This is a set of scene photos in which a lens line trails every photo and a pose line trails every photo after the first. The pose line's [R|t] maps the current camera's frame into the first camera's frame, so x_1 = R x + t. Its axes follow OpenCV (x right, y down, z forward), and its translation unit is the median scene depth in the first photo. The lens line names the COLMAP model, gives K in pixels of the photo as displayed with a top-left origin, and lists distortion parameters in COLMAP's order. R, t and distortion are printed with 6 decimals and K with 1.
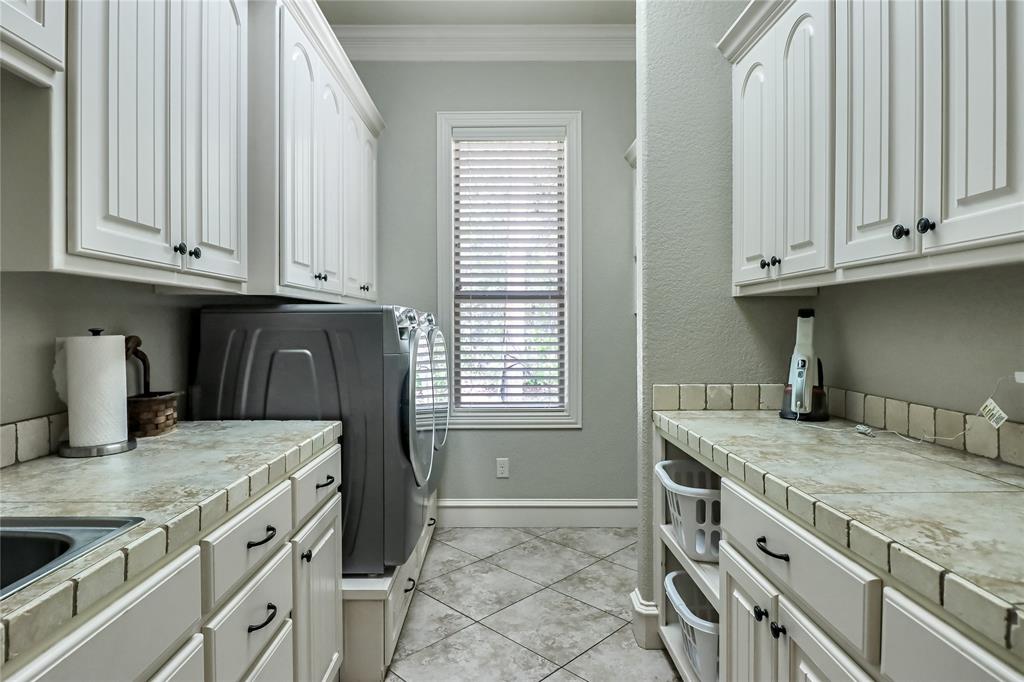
lens RADIAL K [[586.9, 0, 498.6], [0, 586.9, 332.8], [0, 0, 1]] dist [-0.000276, -0.004467]
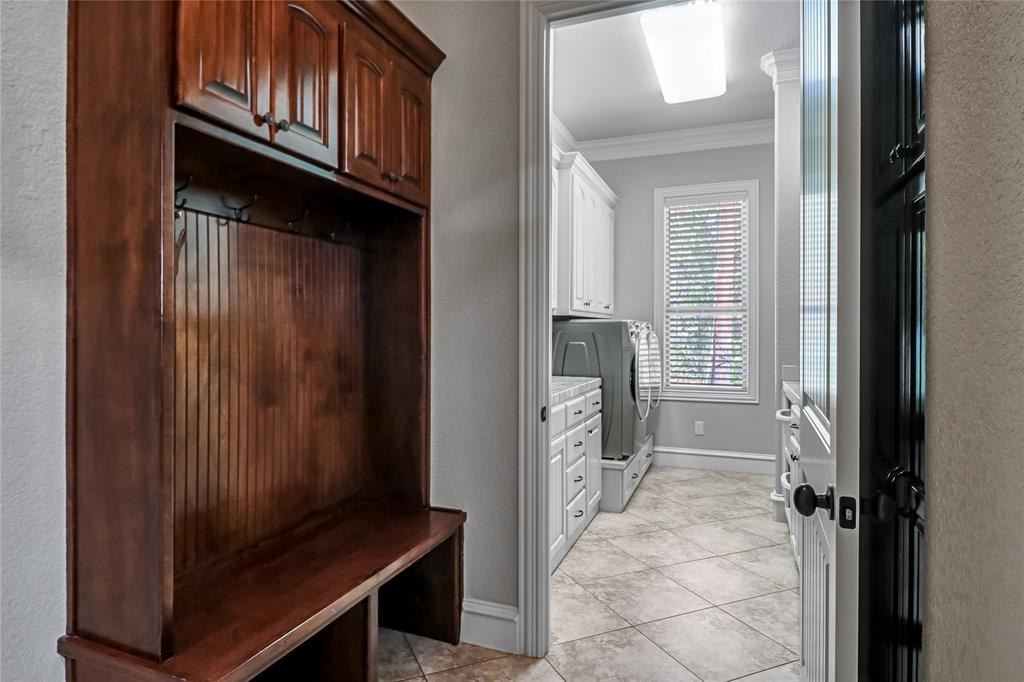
lens RADIAL K [[586.9, 0, 498.6], [0, 586.9, 332.8], [0, 0, 1]] dist [-0.000276, -0.004467]
pose [[0.931110, 0.003054, -0.364725, 0.108736], [-0.006687, 0.999940, -0.008699, 0.013402], [0.364676, 0.010539, 0.931075, -0.797798]]
